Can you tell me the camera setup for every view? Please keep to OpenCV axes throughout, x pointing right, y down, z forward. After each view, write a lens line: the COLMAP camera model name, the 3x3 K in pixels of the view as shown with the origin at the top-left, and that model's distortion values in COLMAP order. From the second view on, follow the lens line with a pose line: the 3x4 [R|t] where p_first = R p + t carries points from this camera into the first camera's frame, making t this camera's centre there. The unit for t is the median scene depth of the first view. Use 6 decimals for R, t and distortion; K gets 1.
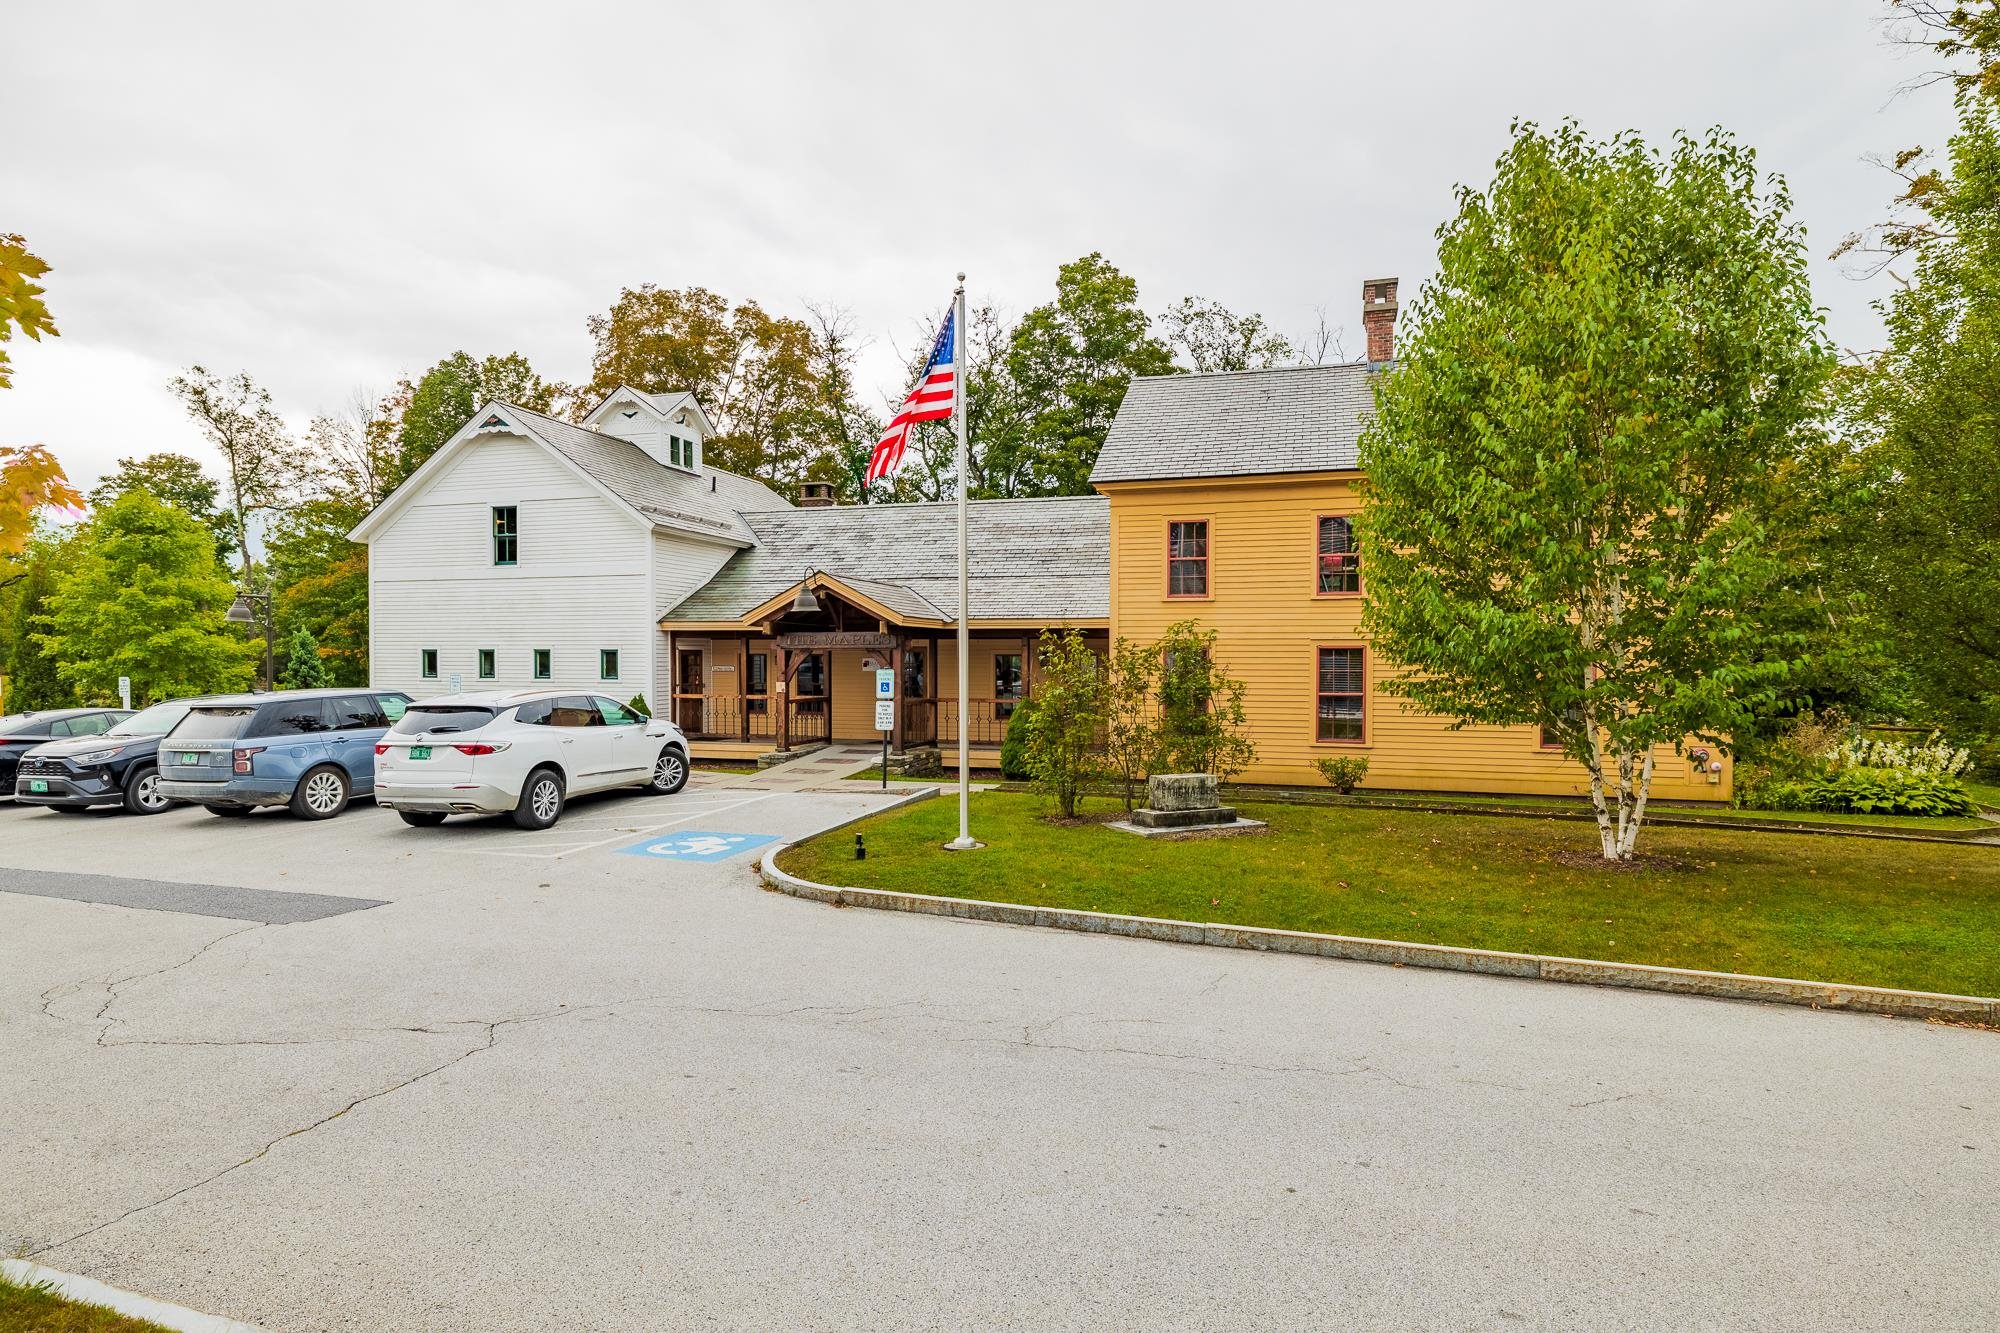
lens RADIAL K [[1152.0, 0, 1001.9], [0, 1152.0, 664.7], [0, 0, 1]] dist [-0.004827, -0.000162]
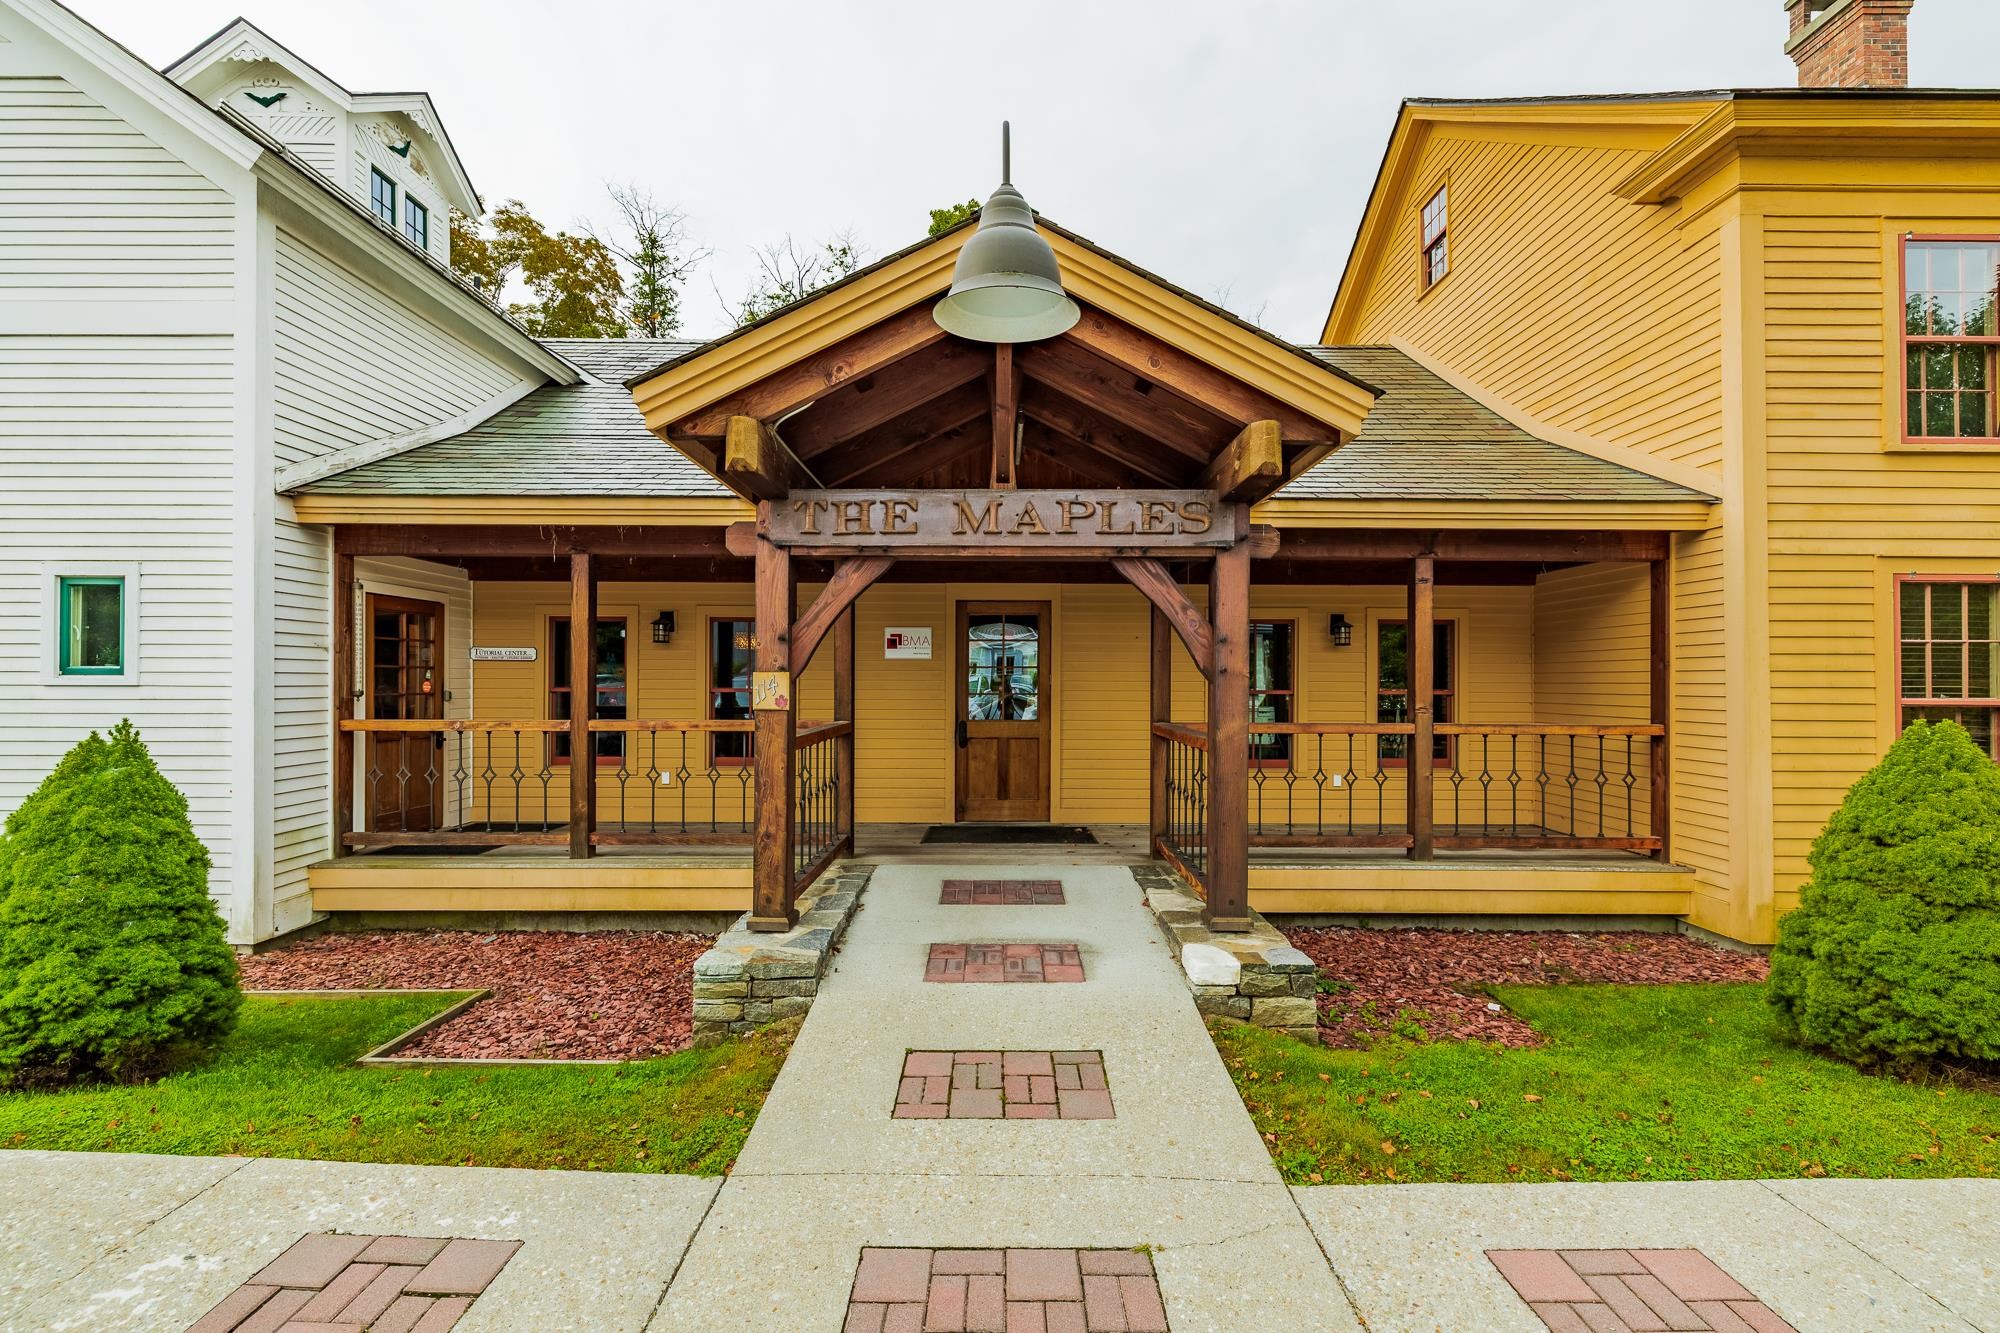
lens RADIAL K [[747.2, 0, 948.0], [0, 747.2, 690.3], [0, 0, 1]] dist [0.001896, -0.000124]
pose [[0.942875, 0.002015, 0.333139, -0.187817], [0.002673, 0.999904, -0.013613, 0.019881], [-0.333135, 0.013726, 0.942779, 0.720433]]
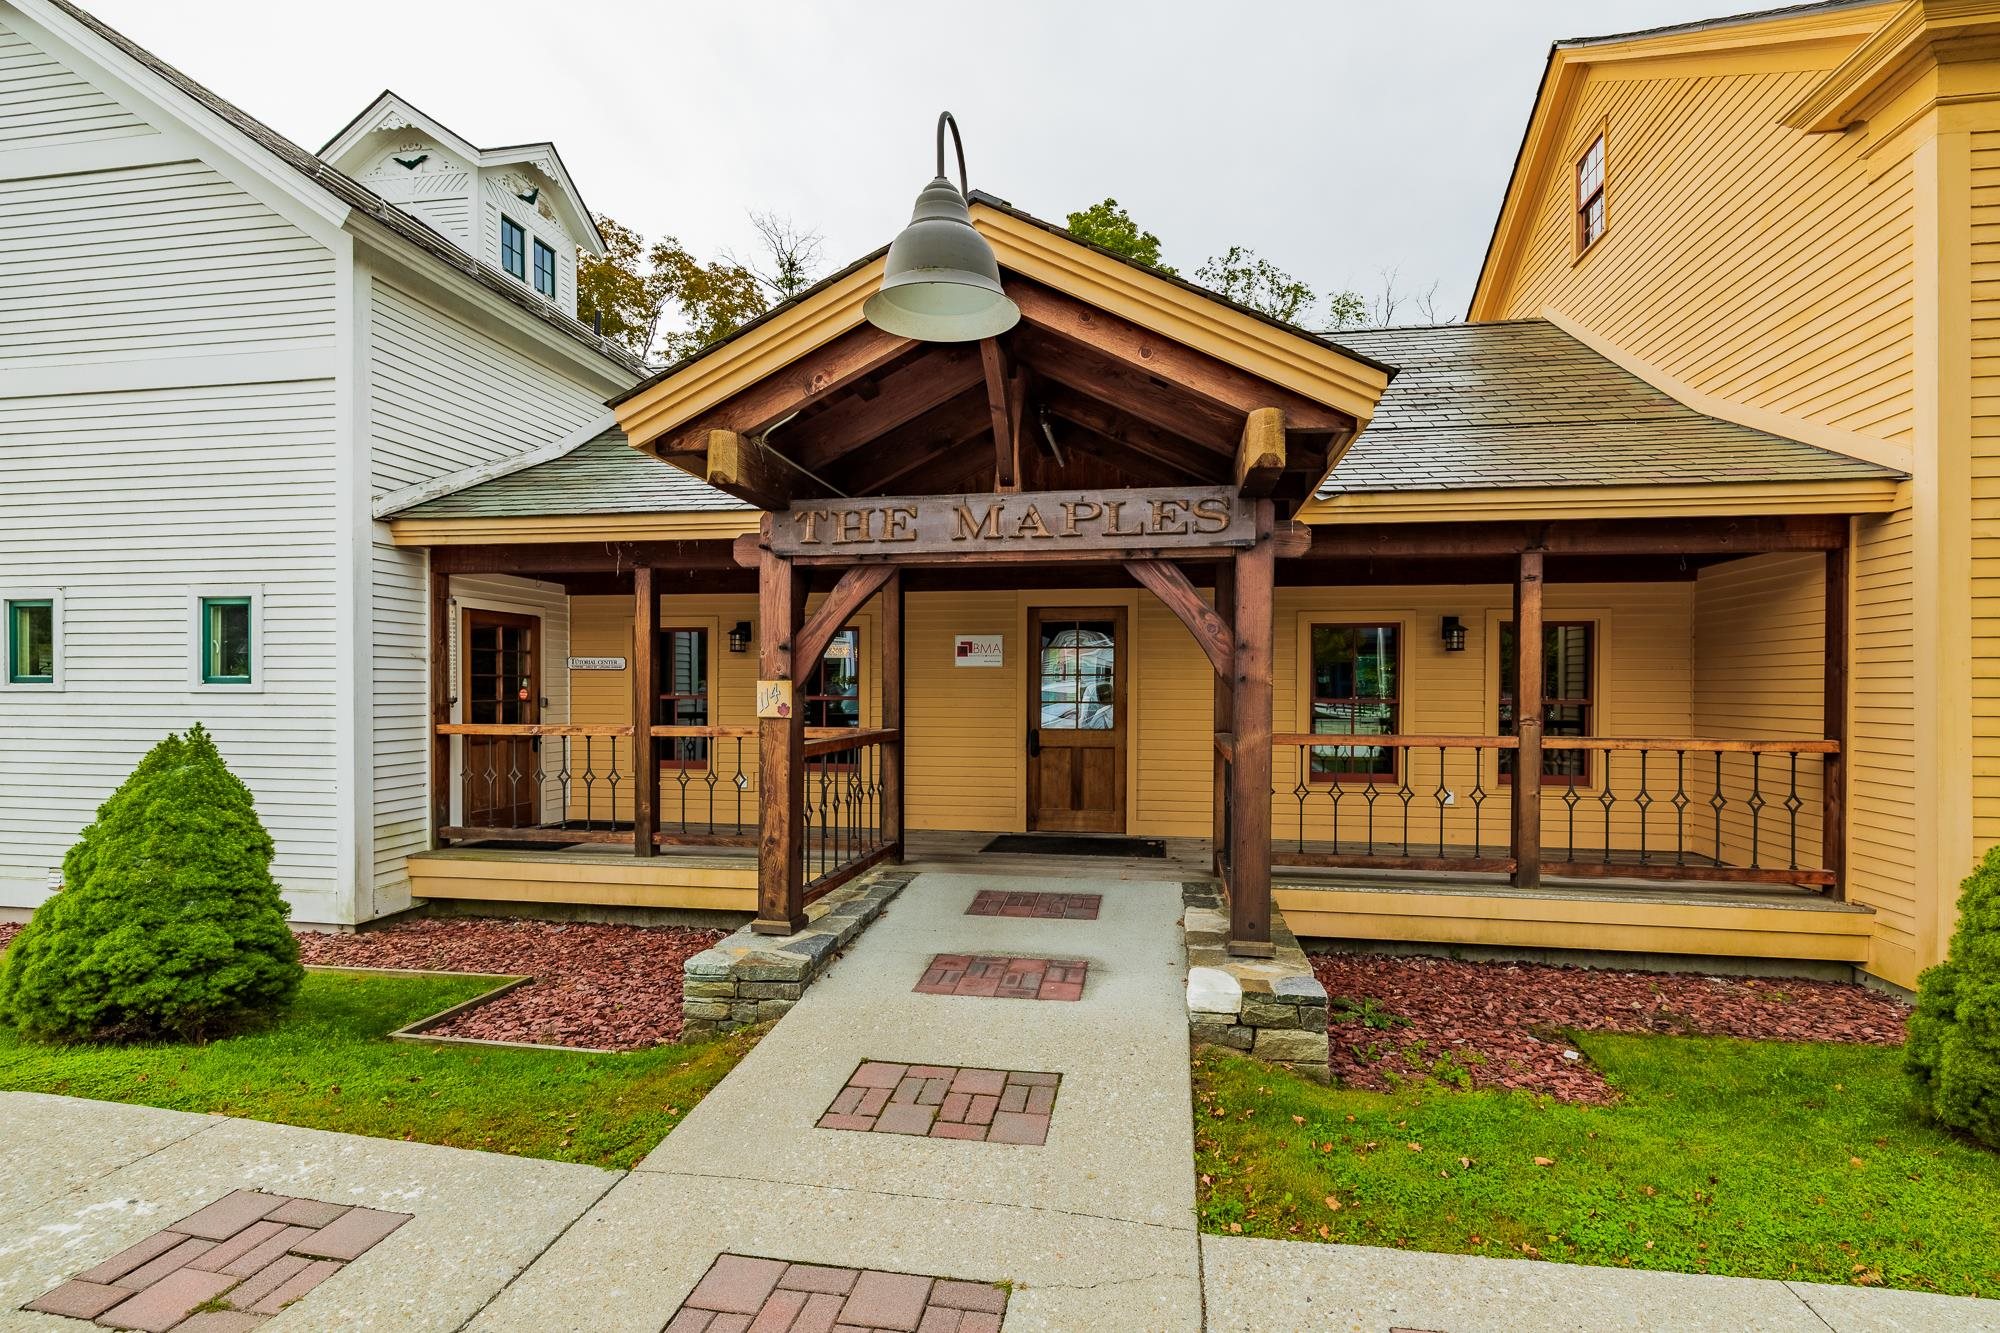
lens RADIAL K [[747.2, 0, 1007.9], [0, 747.2, 703.9], [0, 0, 1]] dist [0.001896, -0.000124]
pose [[0.979267, 0.002455, 0.202558, -0.152450], [-0.001412, 0.999985, -0.005295, 0.019583], [-0.202567, 0.004899, 0.979256, 0.713699]]
